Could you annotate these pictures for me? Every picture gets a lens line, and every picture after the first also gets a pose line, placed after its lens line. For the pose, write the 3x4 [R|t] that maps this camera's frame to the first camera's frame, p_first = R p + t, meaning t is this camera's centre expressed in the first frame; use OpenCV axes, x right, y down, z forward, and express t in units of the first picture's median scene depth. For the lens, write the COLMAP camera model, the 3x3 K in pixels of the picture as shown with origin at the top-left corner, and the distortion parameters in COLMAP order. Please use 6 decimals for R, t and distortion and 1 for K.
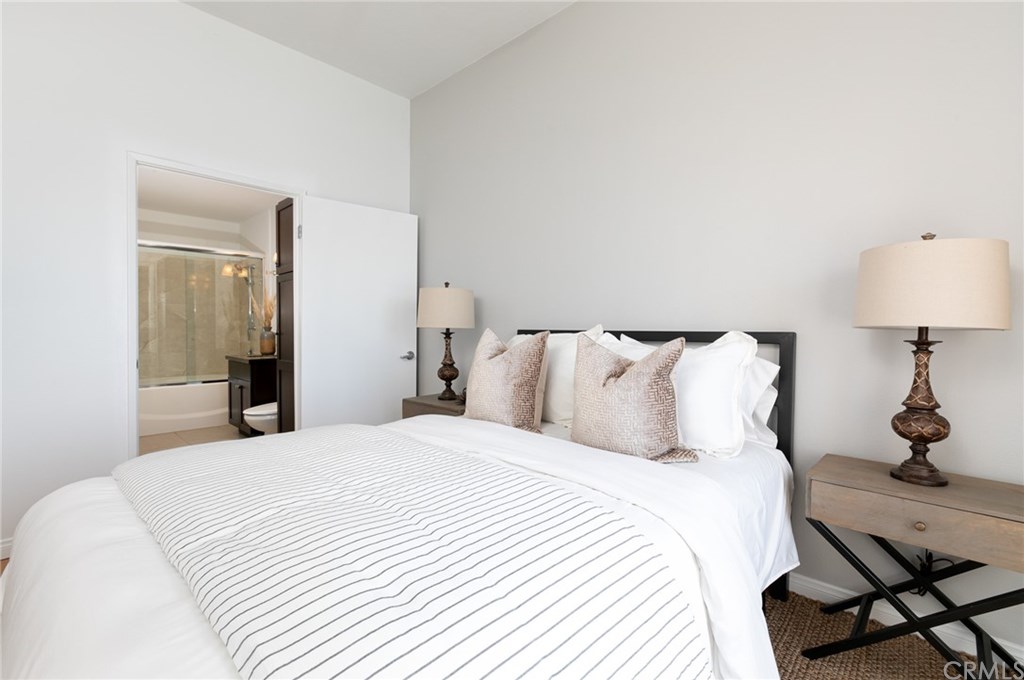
lens RADIAL K [[464.6, 0, 512.9], [0, 464.6, 341.1], [0, 0, 1]] dist [-0.000141, -0.000034]
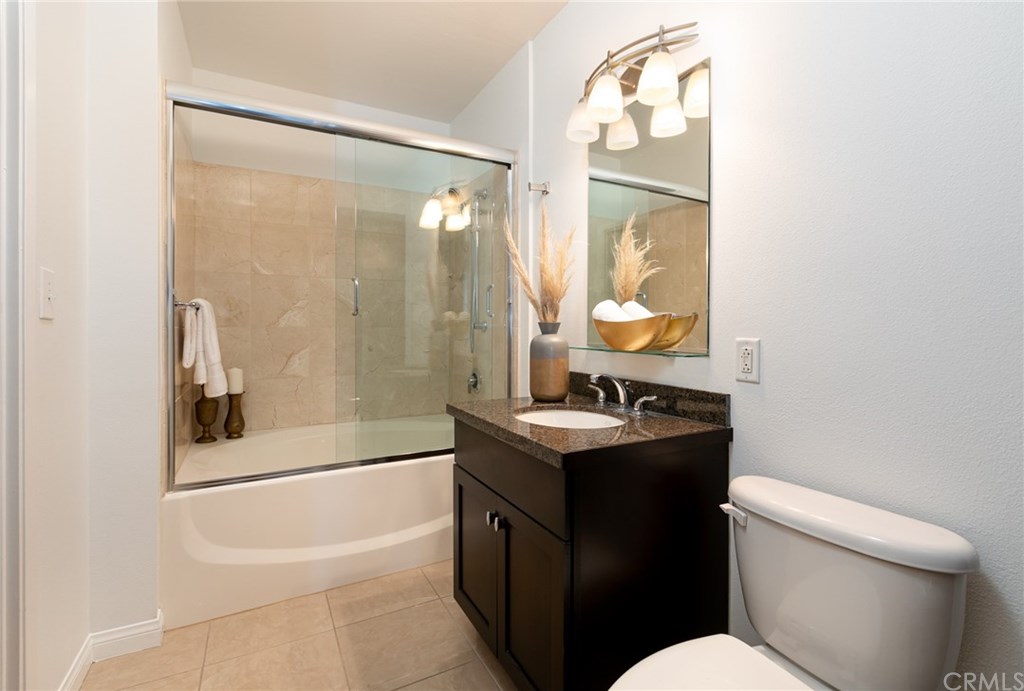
lens RADIAL K [[464.6, 0, 511.4], [0, 464.6, 337.5], [0, 0, 1]] dist [-0.000141, -0.000034]
pose [[0.949758, 0.002567, -0.312974, -0.744645], [-0.004535, 0.999974, -0.005560, -0.028332], [0.312952, 0.006700, 0.949745, 1.099158]]
